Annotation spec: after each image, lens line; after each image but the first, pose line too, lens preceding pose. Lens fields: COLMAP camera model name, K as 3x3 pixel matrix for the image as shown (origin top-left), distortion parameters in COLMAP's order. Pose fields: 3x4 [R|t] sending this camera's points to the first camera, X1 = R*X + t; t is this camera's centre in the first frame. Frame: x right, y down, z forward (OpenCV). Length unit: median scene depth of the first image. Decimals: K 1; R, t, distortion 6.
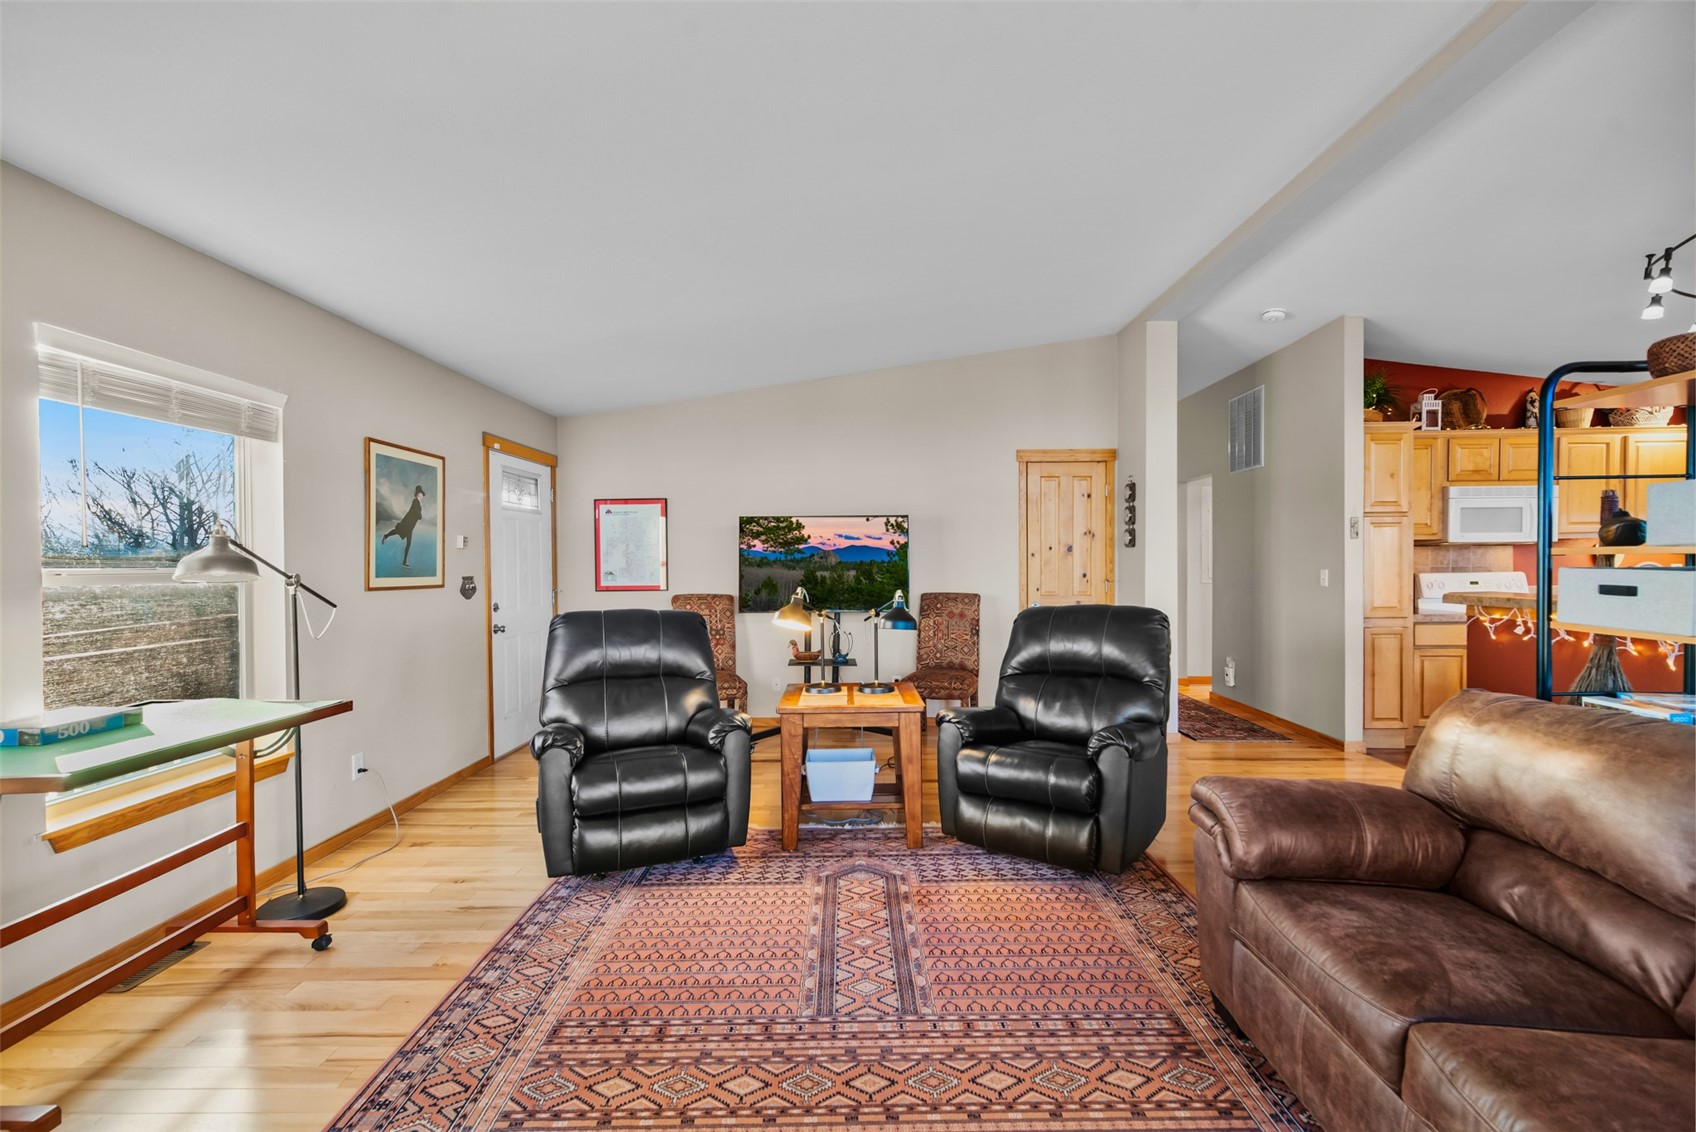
lens RADIAL K [[731.6, 0, 848.7], [0, 731.6, 571.9], [0, 0, 1]] dist [0.012950, 0.000236]
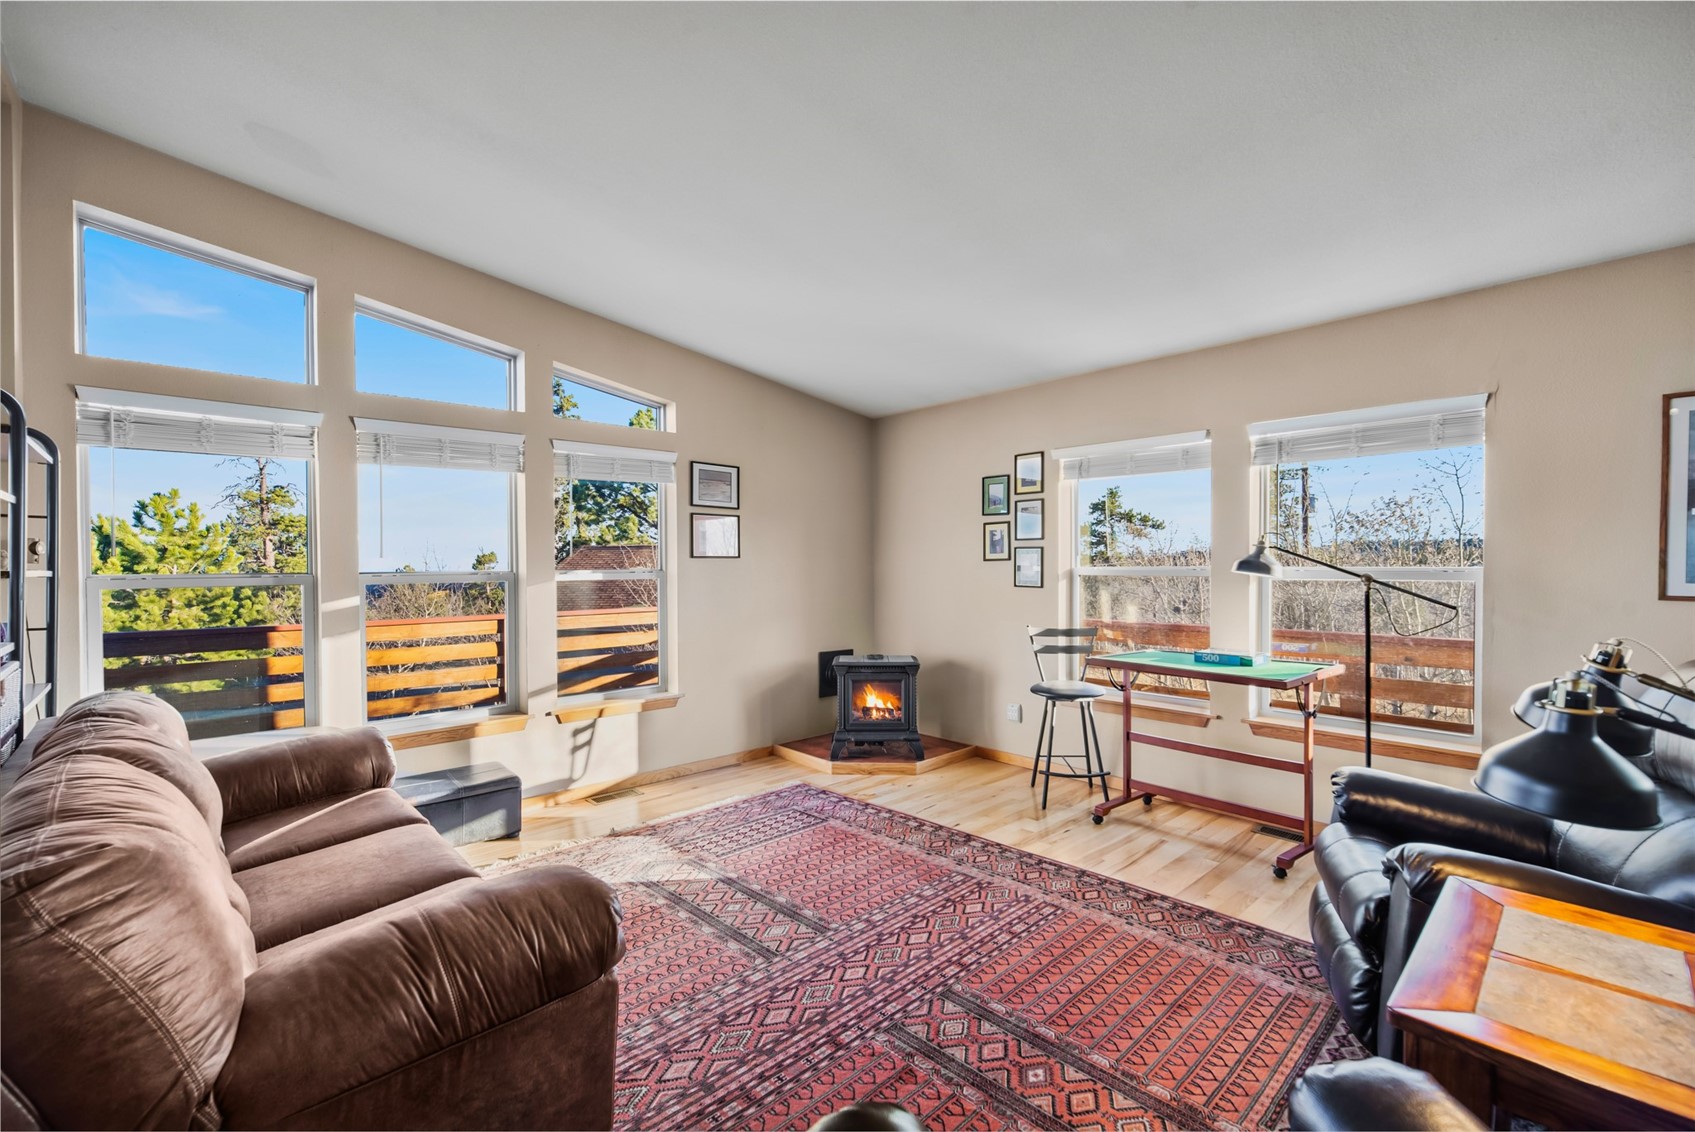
lens RADIAL K [[731.2, 0, 848.9], [0, 731.2, 565.6], [0, 0, 1]] dist [0.012950, 0.000236]
pose [[-0.724142, 0.009178, -0.689589, 0.827519], [-0.000634, 0.999902, 0.013974, -0.032753], [0.689650, 0.010556, -0.724066, 1.732520]]
